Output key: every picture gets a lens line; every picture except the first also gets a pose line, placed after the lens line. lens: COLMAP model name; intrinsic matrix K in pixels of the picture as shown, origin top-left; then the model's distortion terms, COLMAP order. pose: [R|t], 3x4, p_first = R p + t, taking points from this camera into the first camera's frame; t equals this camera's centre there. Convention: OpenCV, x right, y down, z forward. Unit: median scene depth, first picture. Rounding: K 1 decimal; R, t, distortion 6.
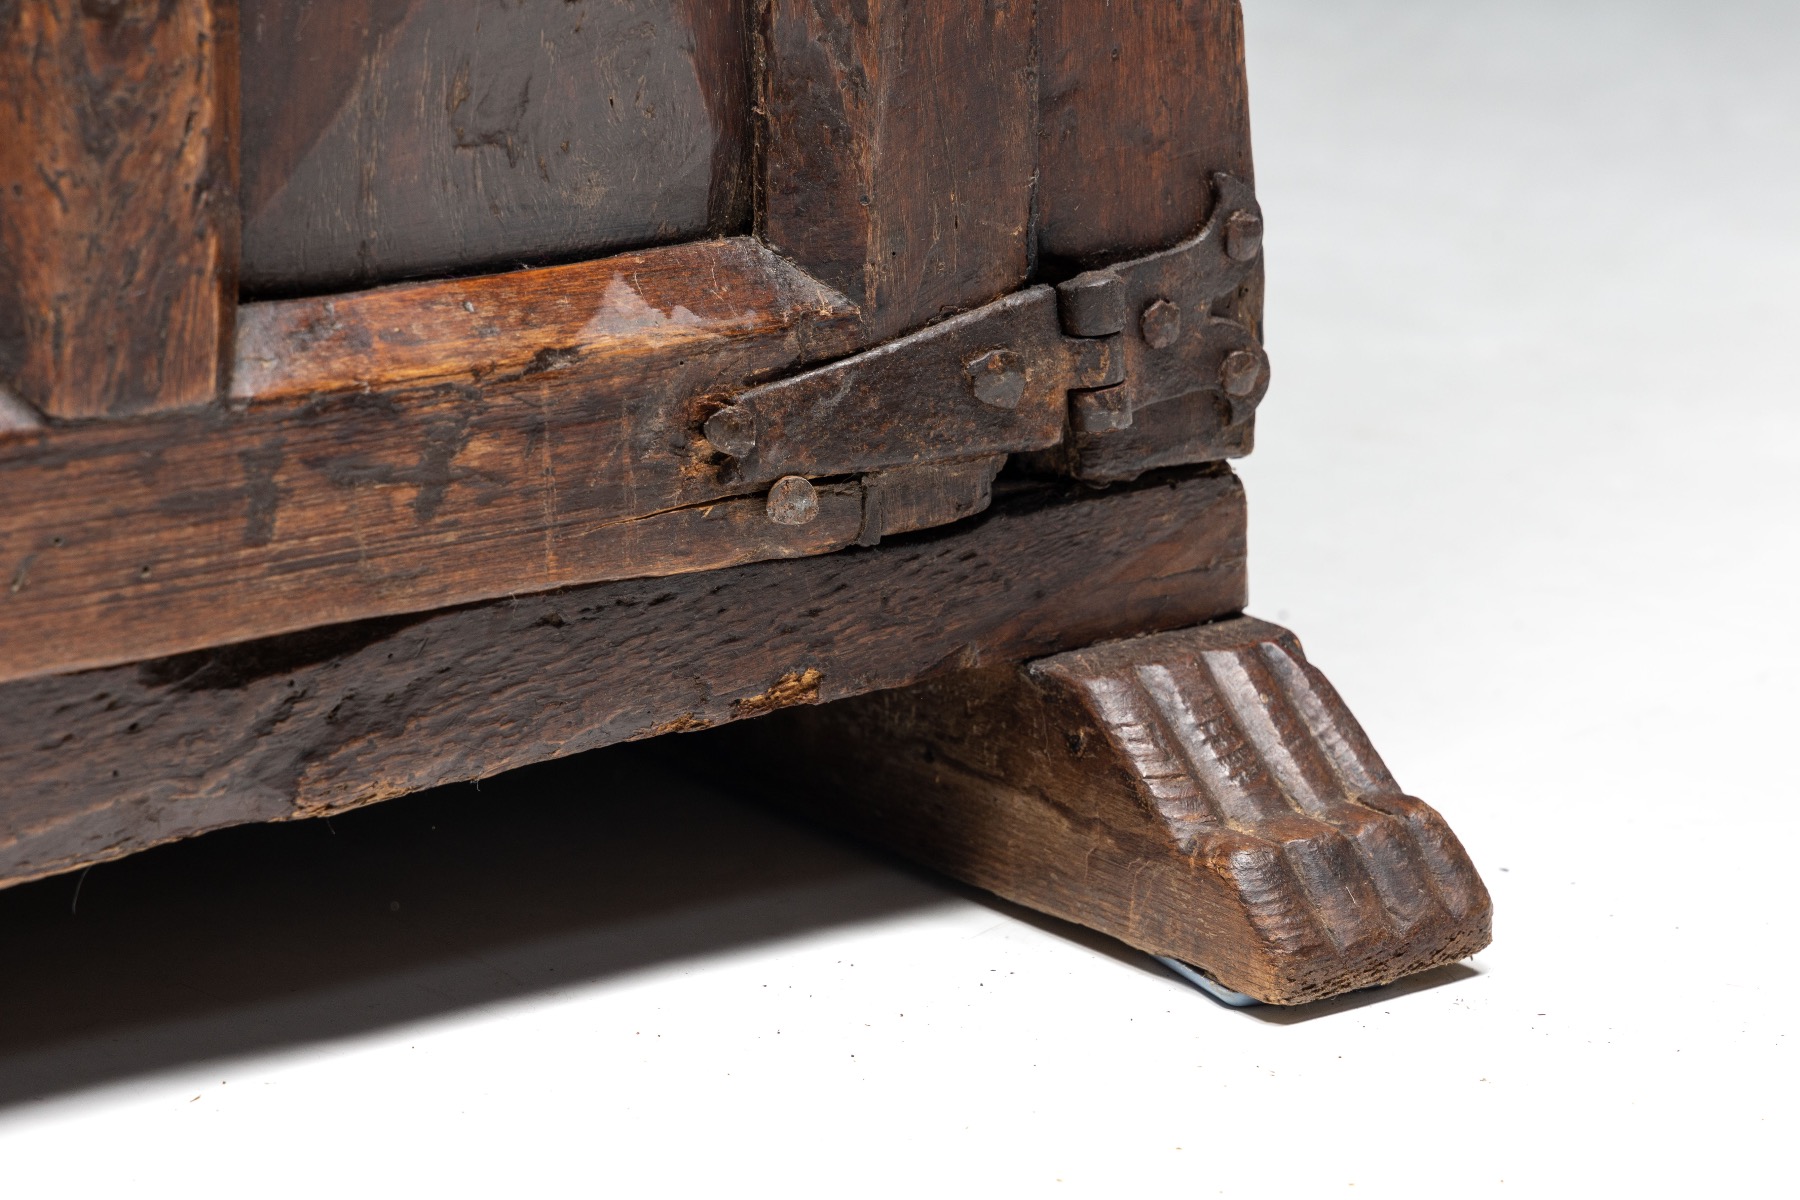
lens RADIAL K [[5148.2, 0, 897.0], [0, 5148.2, 603.9], [0, 0, 1]] dist [0.018419, 0.000000]
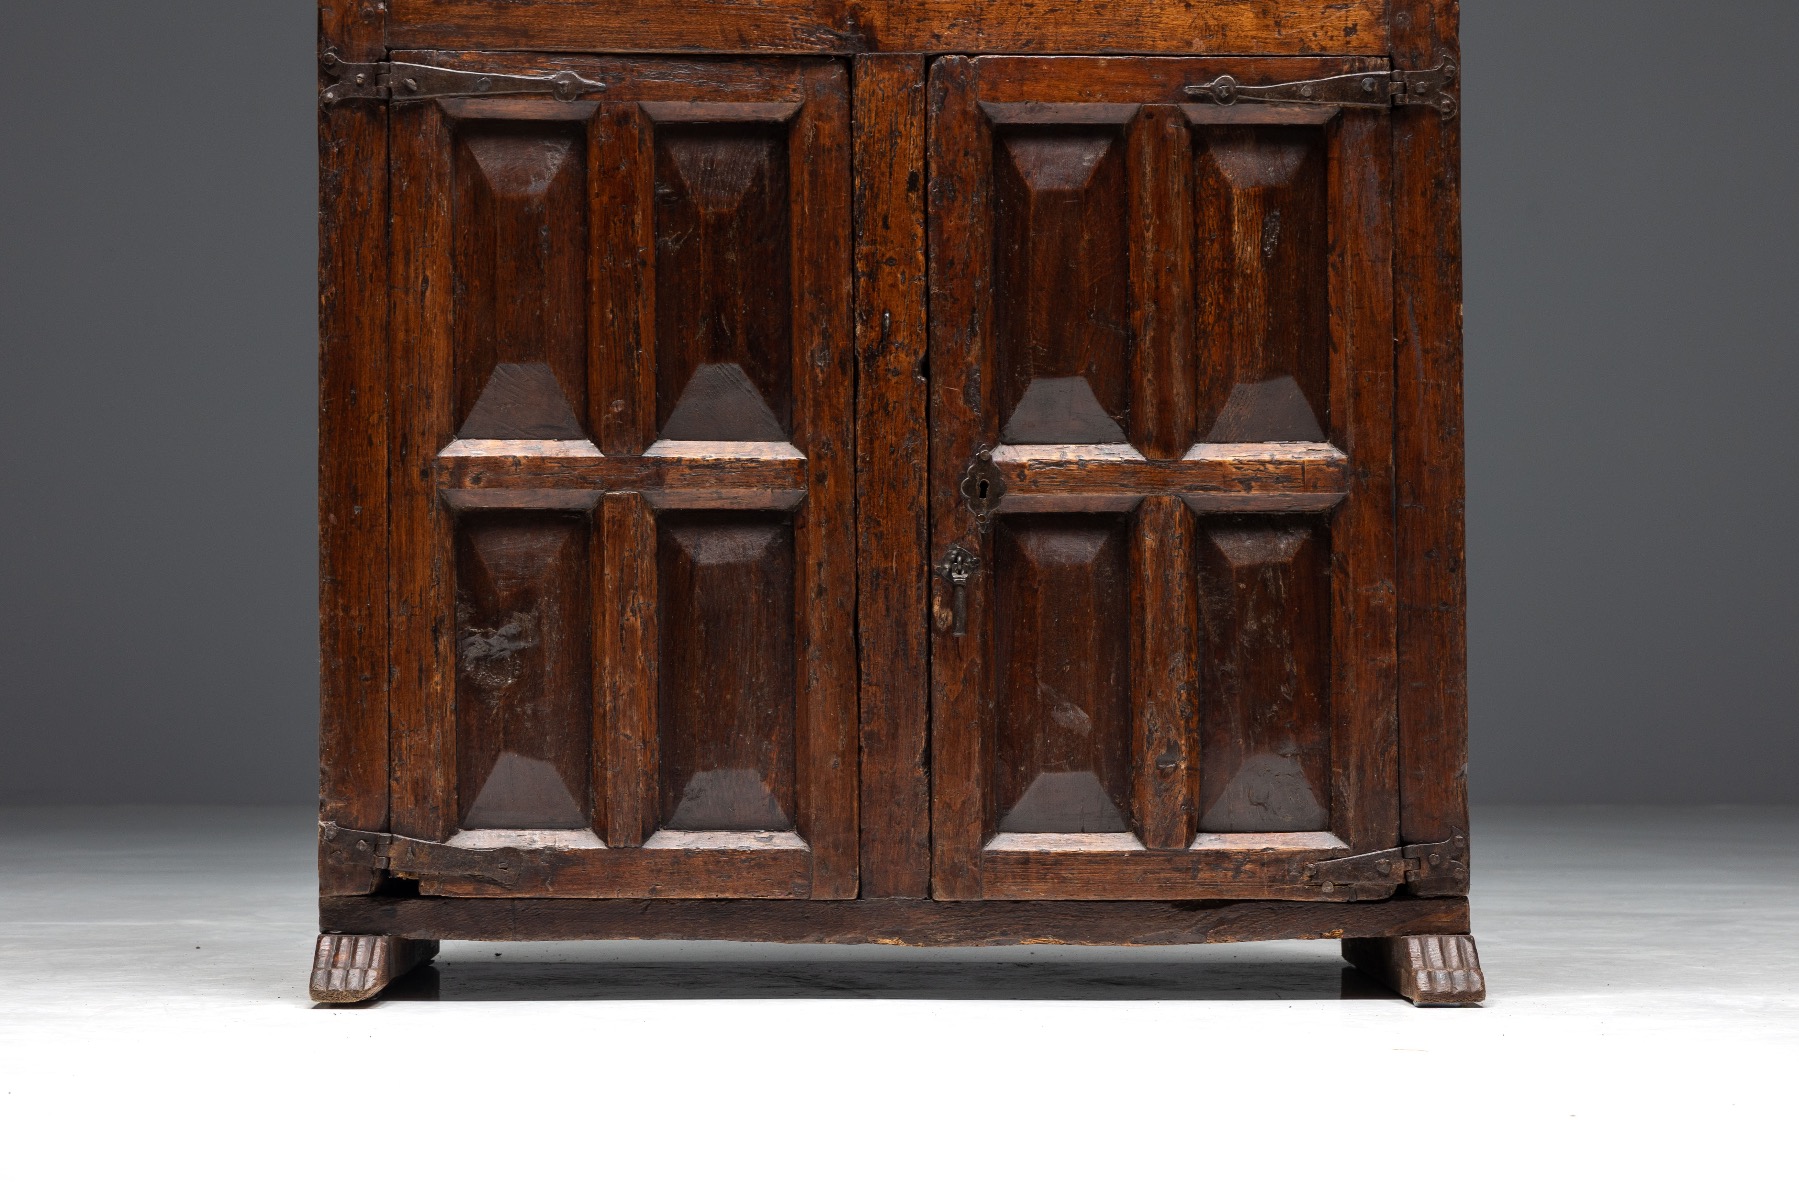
lens RADIAL K [[3963.9, 0, 905.2], [0, 3963.9, 598.5], [0, 0, 1]] dist [0.023144, 0.000000]
pose [[0.794136, -0.029711, -0.607014, 1.879771], [-0.134765, 0.965329, -0.223558, 0.587007], [0.592610, 0.259340, 0.762598, -2.035104]]
